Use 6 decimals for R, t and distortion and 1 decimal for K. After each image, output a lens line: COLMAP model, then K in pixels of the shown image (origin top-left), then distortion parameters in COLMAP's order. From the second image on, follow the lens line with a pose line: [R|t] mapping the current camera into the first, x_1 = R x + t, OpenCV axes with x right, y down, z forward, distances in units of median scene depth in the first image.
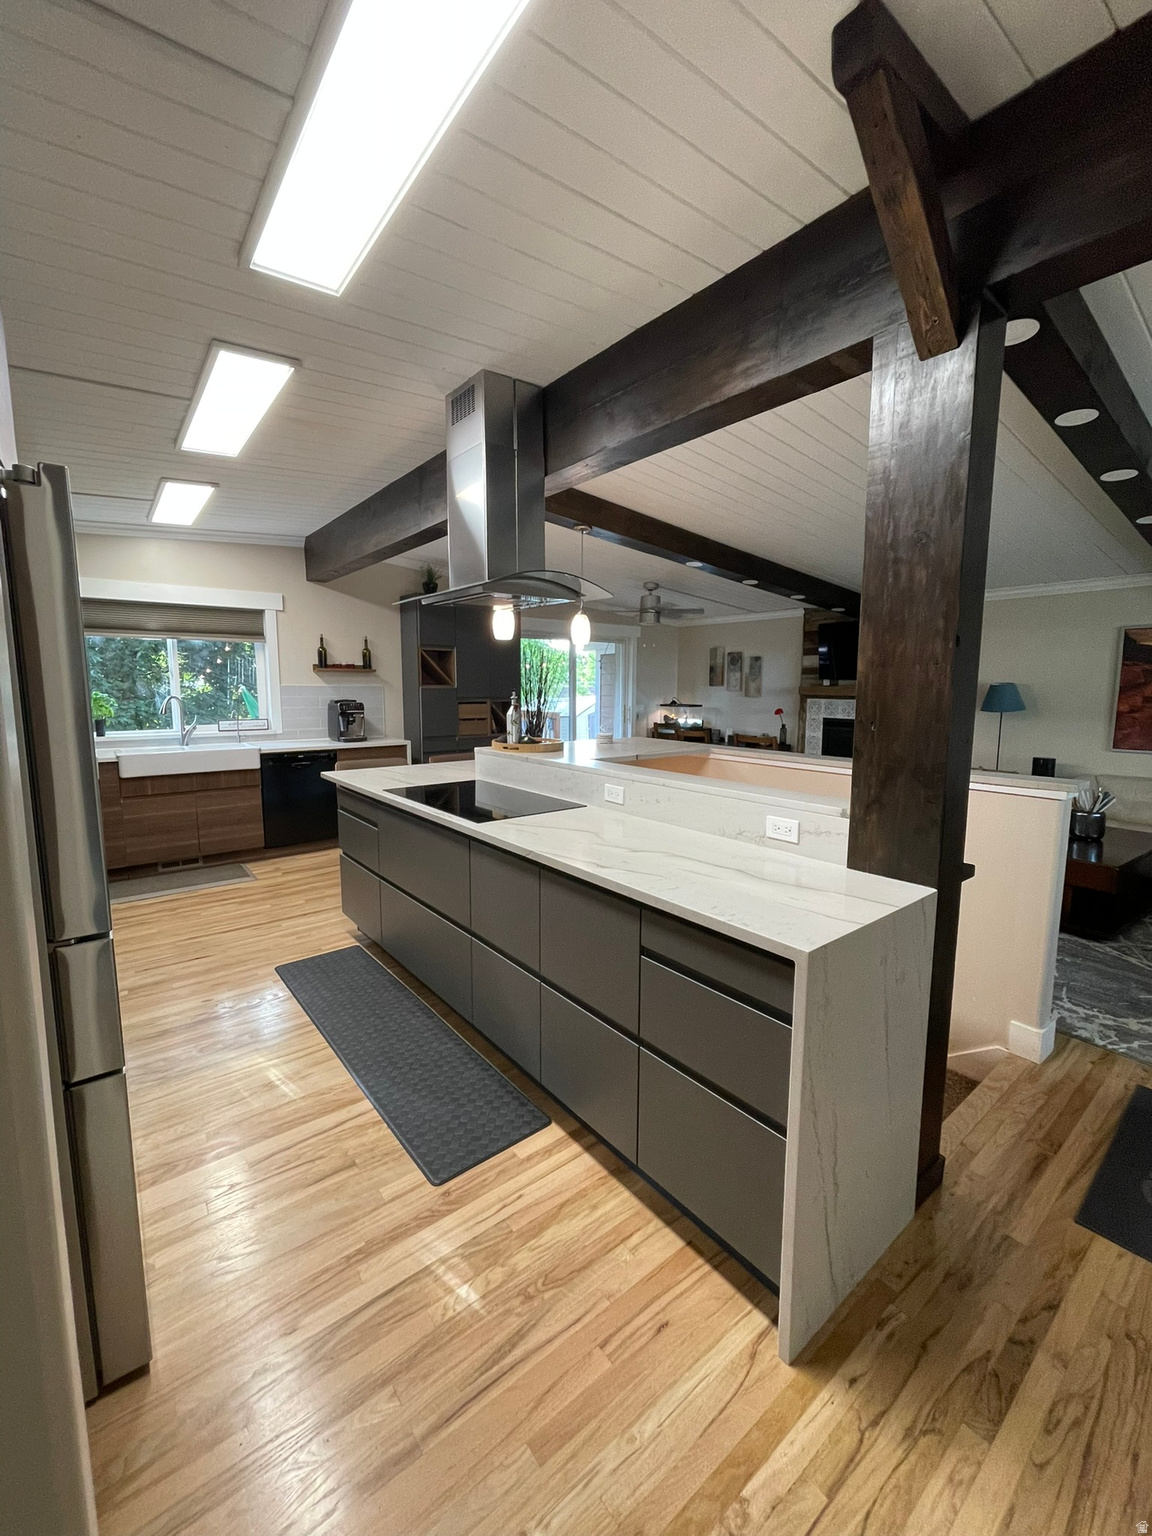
lens RADIAL K [[623.6, 0, 579.5], [0, 623.6, 758.2], [0, 0, 1]] dist [0.000090, -0.000143]
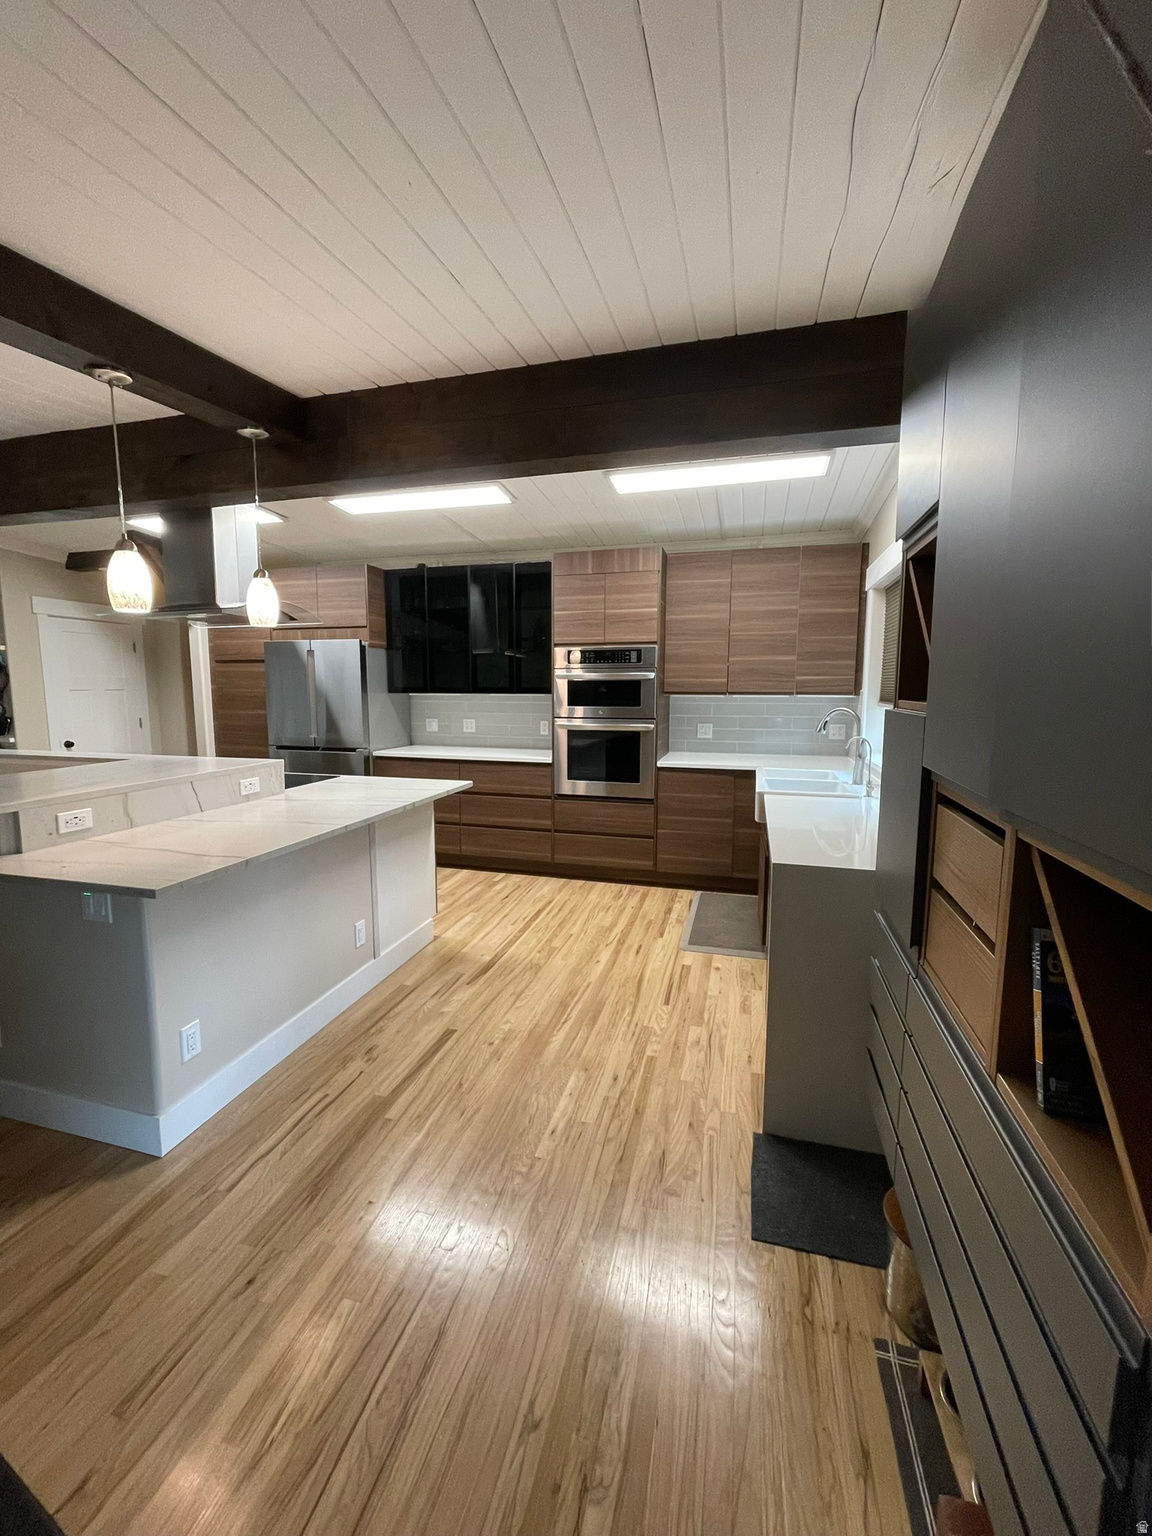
lens RADIAL K [[623.6, 0, 579.5], [0, 623.6, 758.2], [0, 0, 1]] dist [0.000090, -0.000143]
pose [[-0.807548, 0.067036, -0.585979, 0.021552], [-0.074097, 0.974117, 0.213554, -0.265136], [0.585128, 0.215875, -0.781680, 2.082668]]
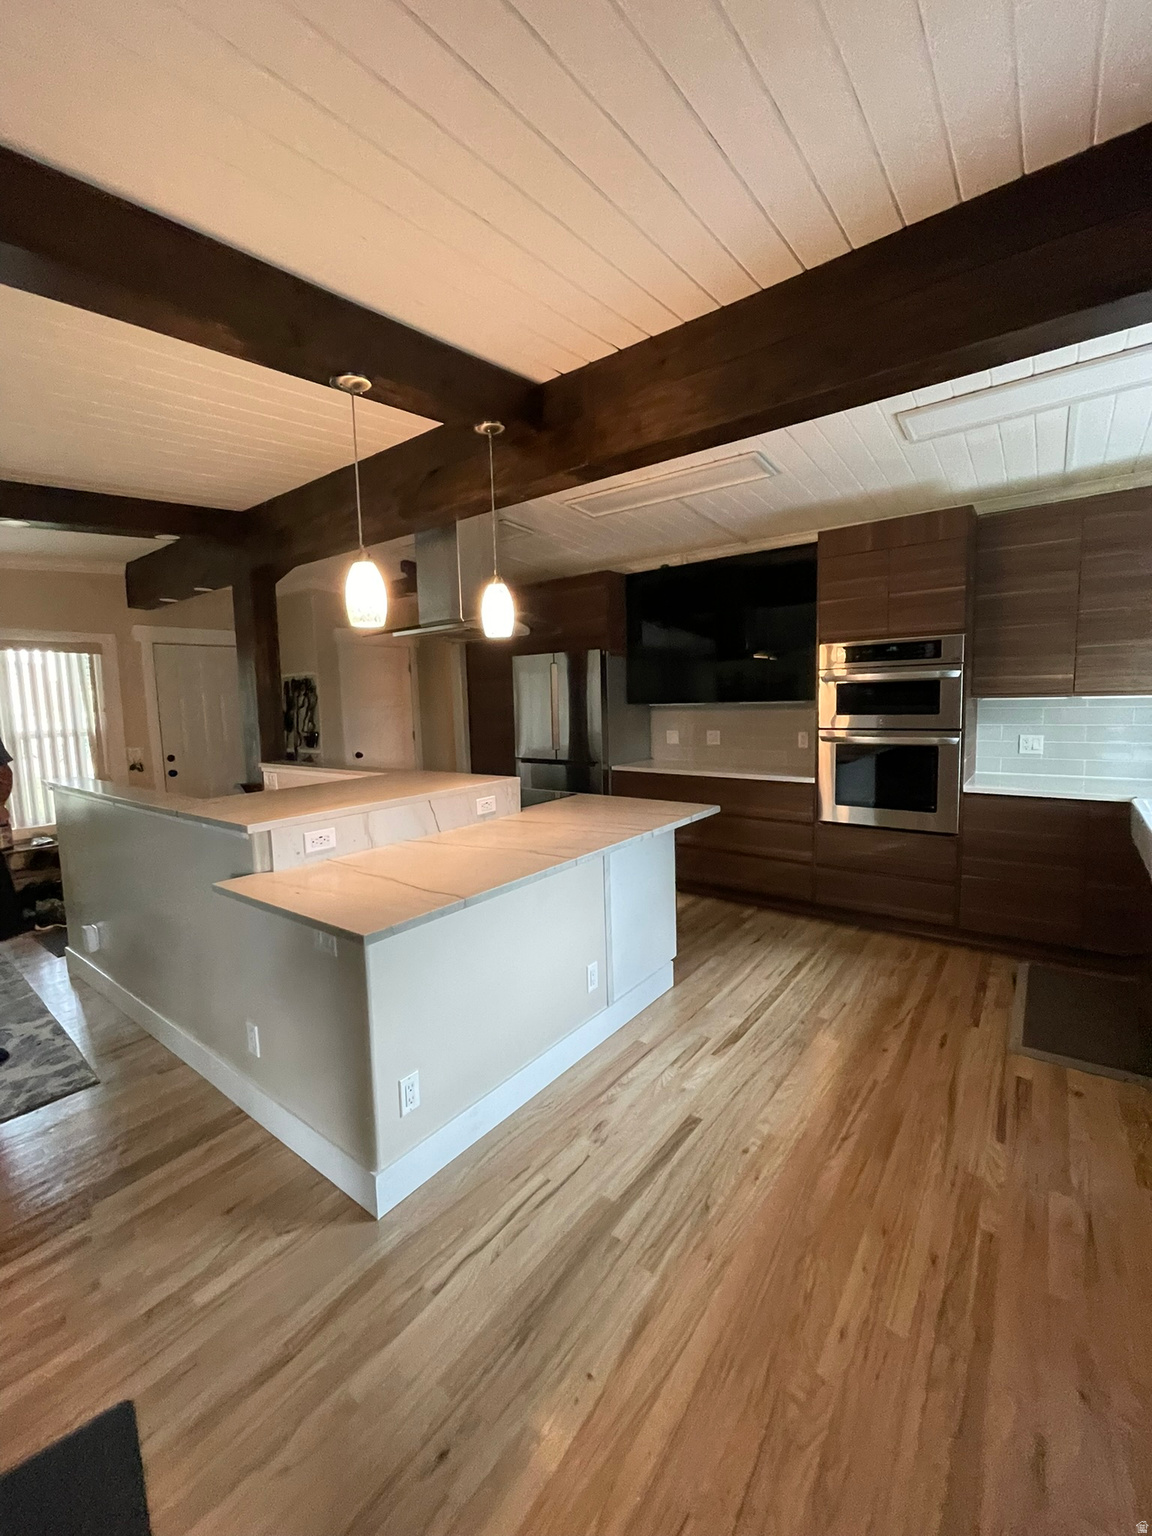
lens RADIAL K [[622.0, 0, 580.7], [0, 622.0, 753.6], [0, 0, 1]] dist [-0.010874, -0.000132]
pose [[-0.967545, 0.048212, -0.248059, -0.038672], [-0.004520, 0.978173, 0.207744, -0.245396], [0.252660, 0.202123, -0.946208, 1.931152]]
